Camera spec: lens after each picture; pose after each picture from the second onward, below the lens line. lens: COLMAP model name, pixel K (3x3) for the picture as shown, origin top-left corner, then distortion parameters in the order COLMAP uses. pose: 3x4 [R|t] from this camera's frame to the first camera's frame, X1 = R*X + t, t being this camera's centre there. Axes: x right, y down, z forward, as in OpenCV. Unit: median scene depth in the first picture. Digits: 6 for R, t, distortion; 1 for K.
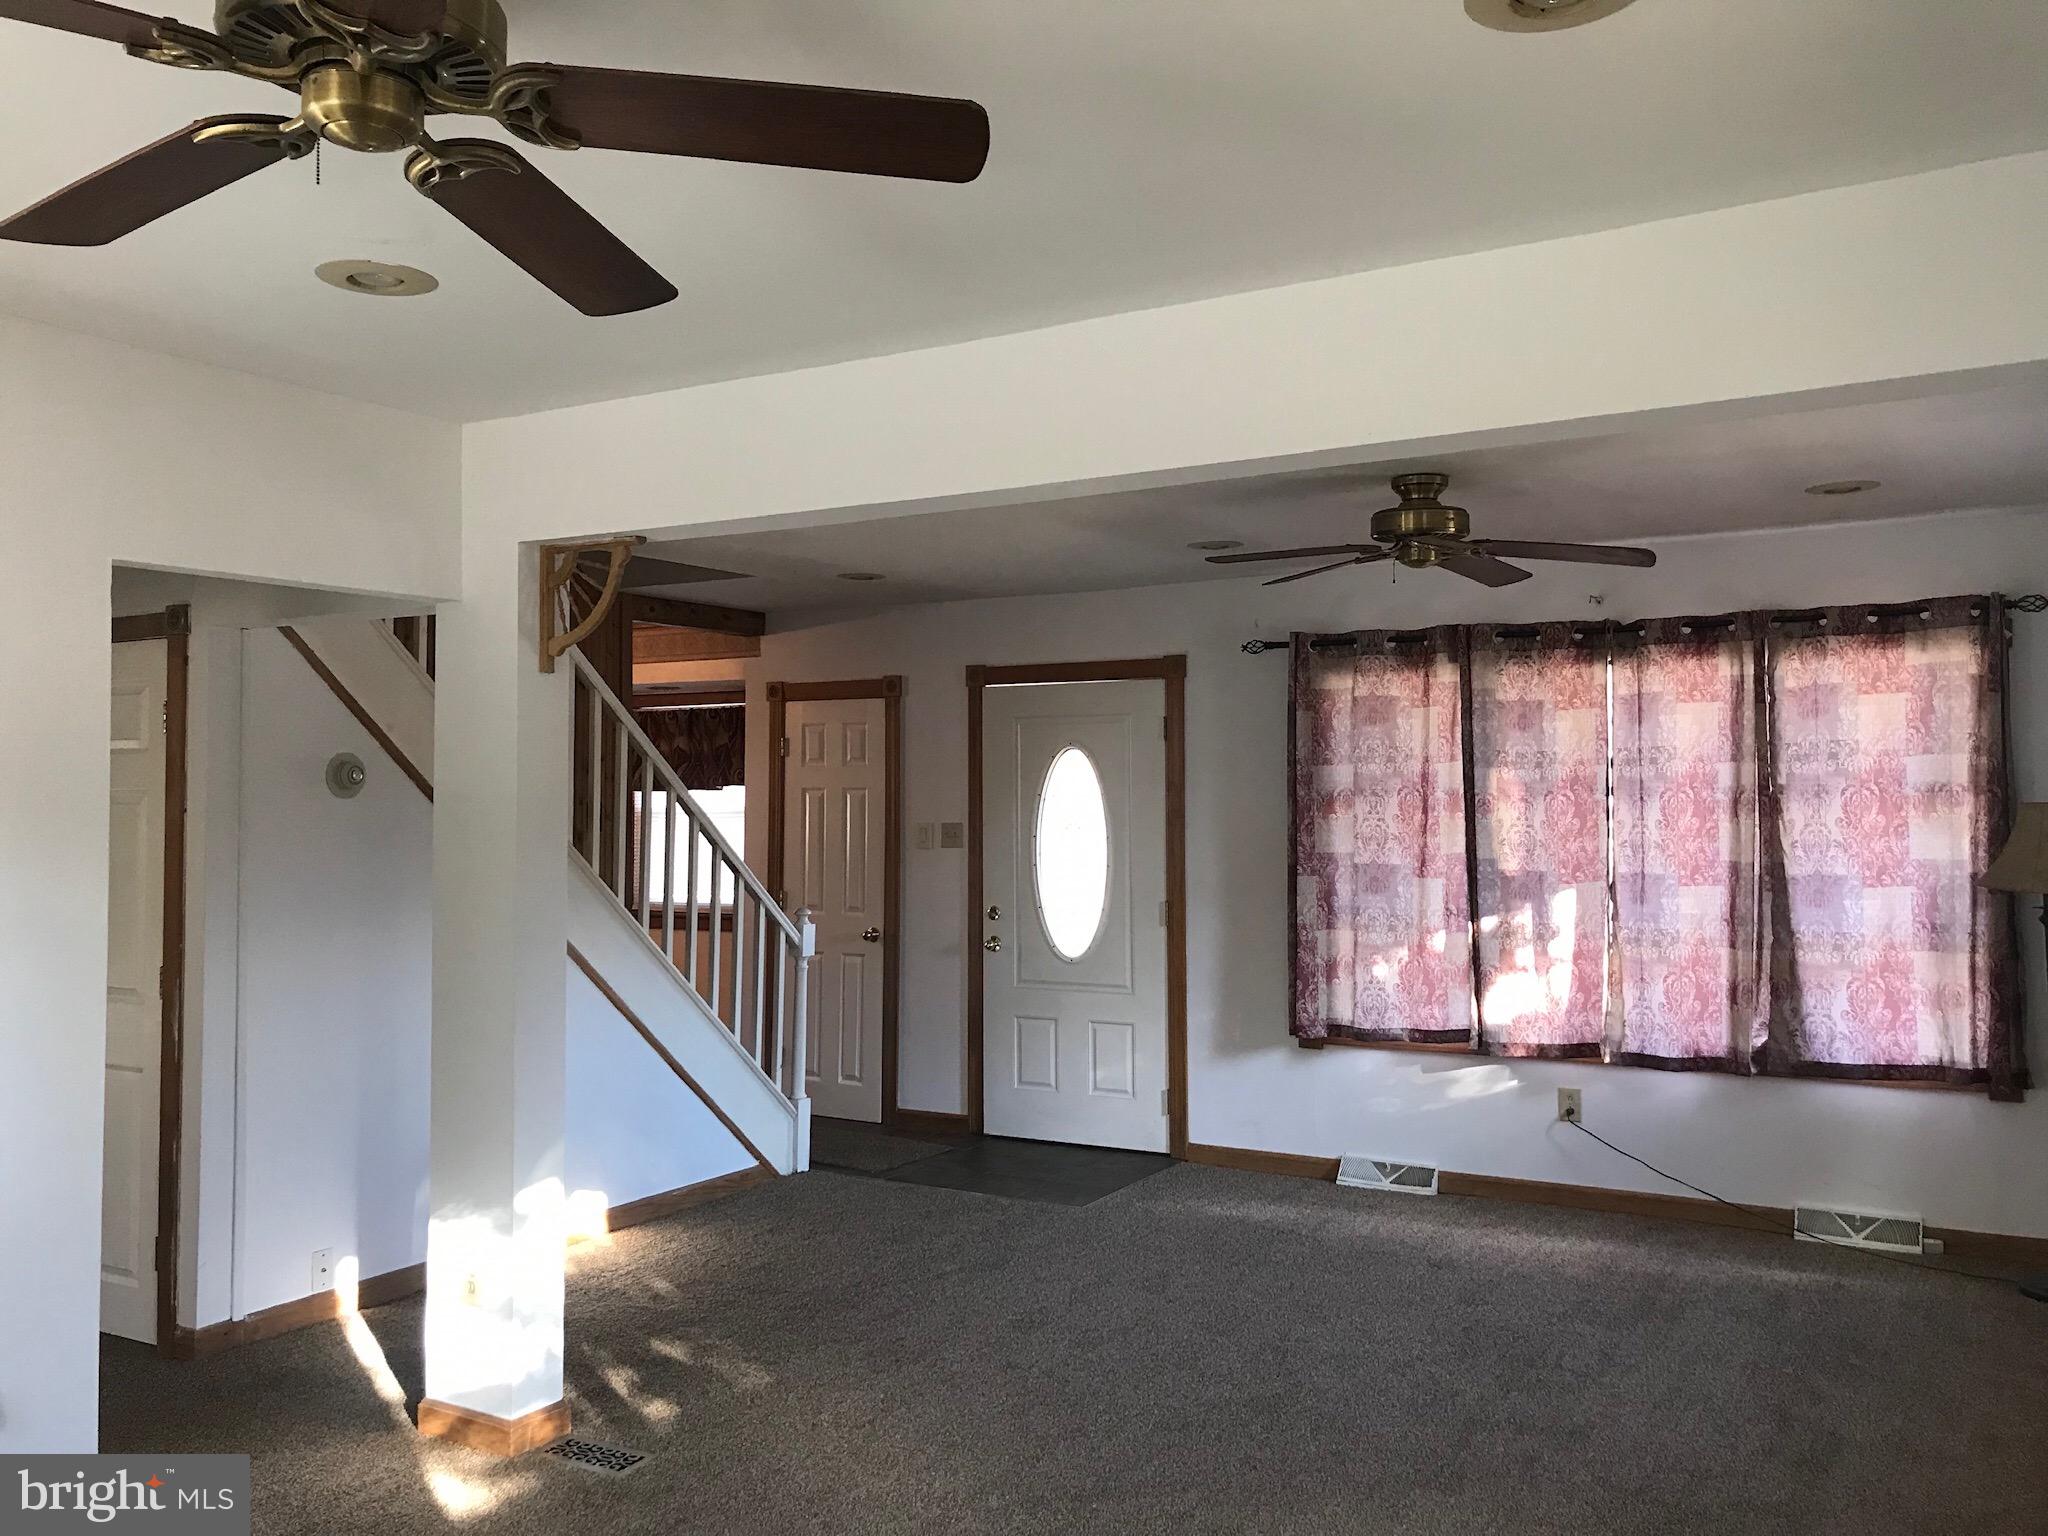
lens RADIAL K [[1678.2, 0, 1019.1], [0, 1678.2, 770.0], [0, 0, 1]] dist [0.037393, -0.024687]
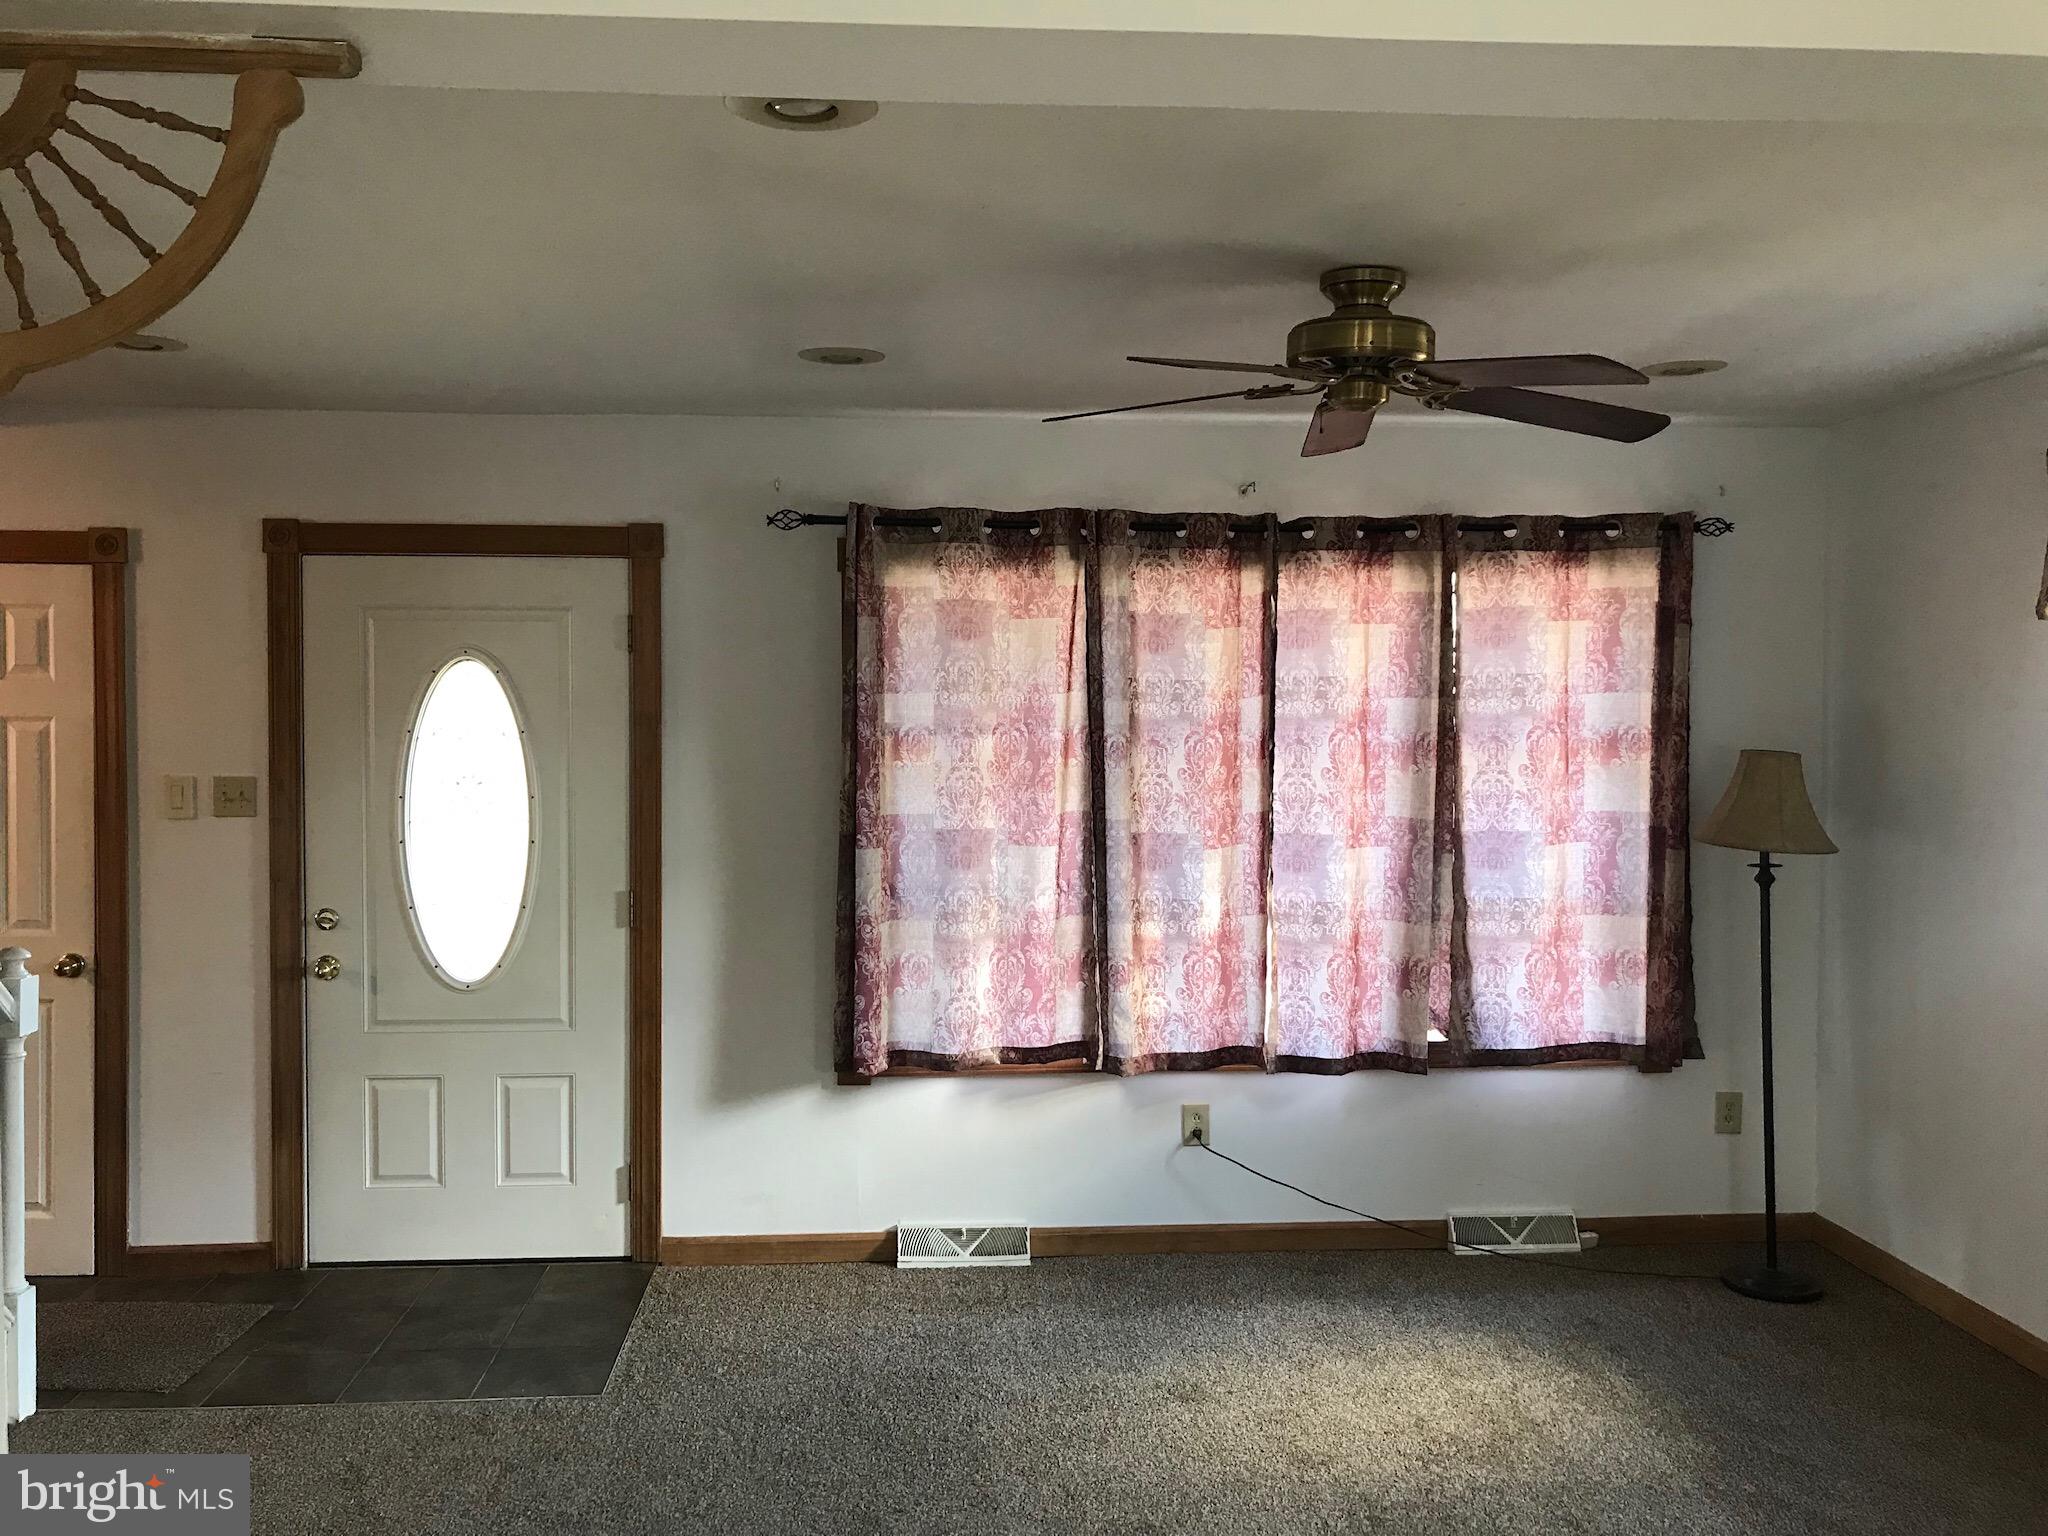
lens RADIAL K [[1678.2, 0, 1027.3], [0, 1678.2, 765.2], [0, 0, 1]] dist [0.037393, -0.024687]
pose [[0.822084, -0.017057, 0.569110, -0.182439], [-0.015594, 0.998502, 0.052452, -0.010996], [-0.569152, -0.051995, 0.820587, 0.391357]]
